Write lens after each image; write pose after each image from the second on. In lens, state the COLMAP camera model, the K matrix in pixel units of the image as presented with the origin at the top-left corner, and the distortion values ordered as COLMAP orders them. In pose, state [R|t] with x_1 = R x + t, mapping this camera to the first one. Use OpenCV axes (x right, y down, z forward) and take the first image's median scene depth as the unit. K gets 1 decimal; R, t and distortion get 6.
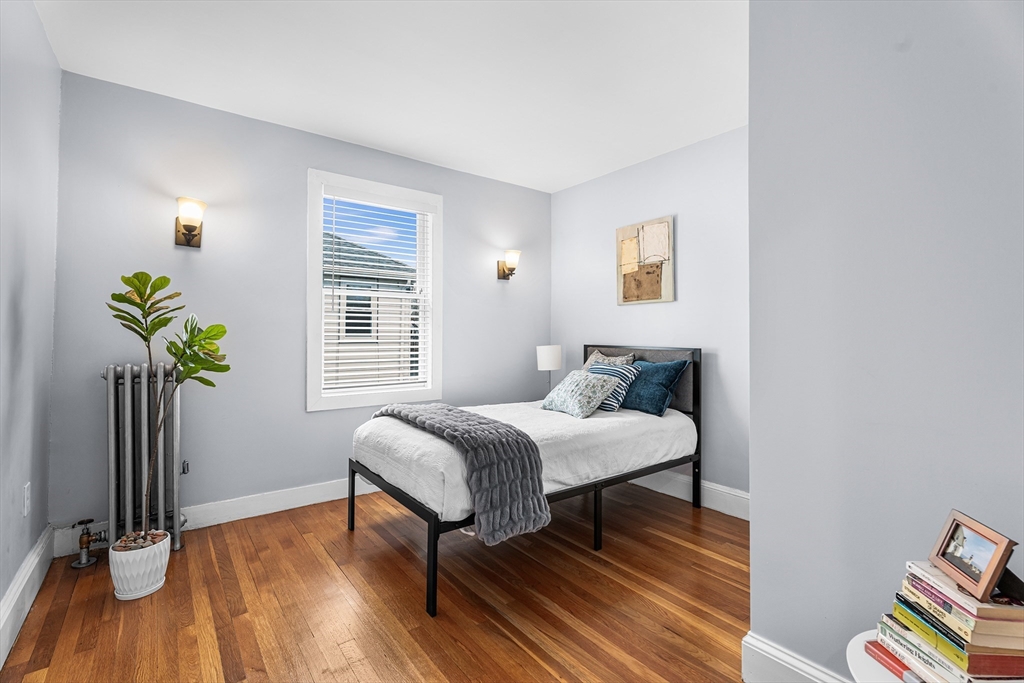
lens RADIAL K [[457.1, 0, 512.1], [0, 457.1, 334.4], [0, 0, 1]] dist [0.004138, 0.000305]
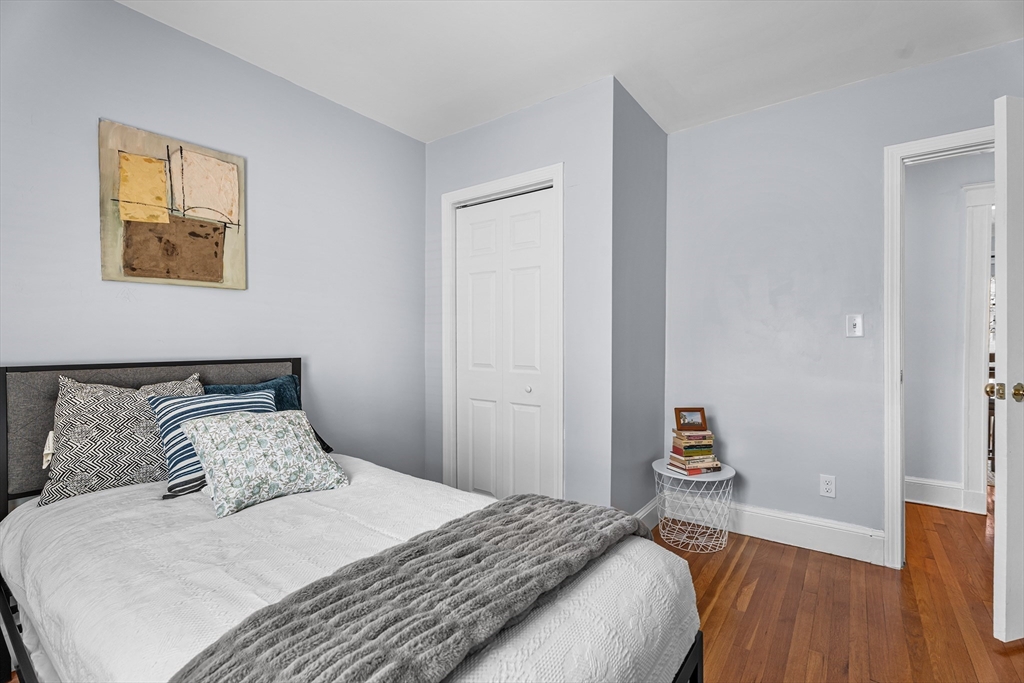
lens RADIAL K [[457.1, 0, 513.1], [0, 457.1, 344.2], [0, 0, 1]] dist [0.004138, 0.000305]
pose [[-0.267153, -0.017459, 0.963496, -0.369943], [0.004189, 0.999805, 0.019279, -0.004176], [-0.963645, 0.009186, -0.267028, 0.755796]]
